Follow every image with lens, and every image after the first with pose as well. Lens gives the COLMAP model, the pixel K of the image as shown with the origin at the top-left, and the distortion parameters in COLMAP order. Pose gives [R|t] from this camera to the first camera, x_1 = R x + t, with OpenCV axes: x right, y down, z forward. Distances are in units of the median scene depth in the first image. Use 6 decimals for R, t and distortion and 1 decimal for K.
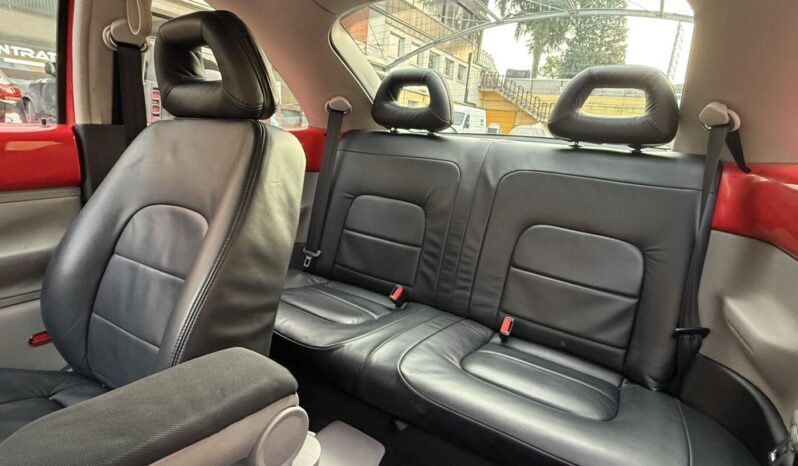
lens RADIAL K [[413.1, 0, 399.0], [0, 413.1, 233.0], [0, 0, 1]] dist [-0.001779, -0.000189]
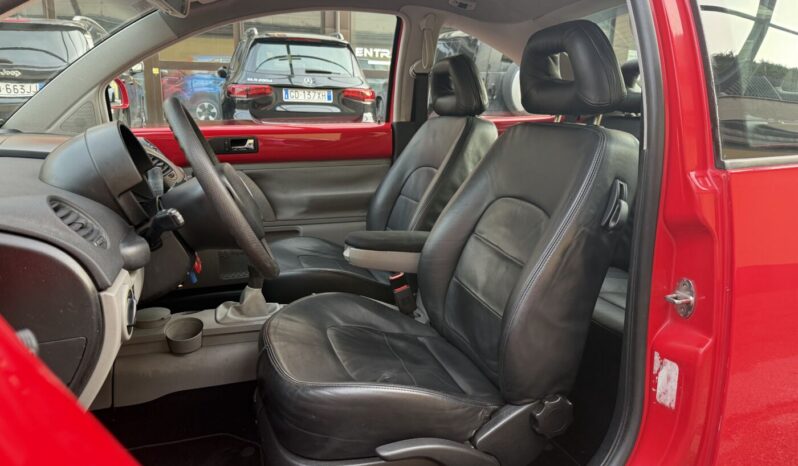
lens RADIAL K [[557.3, 0, 399.0], [0, 557.3, 233.0], [0, 0, 1]] dist [0.000825, -0.000129]
pose [[0.775400, 0.083567, -0.625917, 0.692904], [-0.106664, 0.994295, 0.000611, 0.181505], [0.622397, 0.066289, 0.779889, -0.726733]]
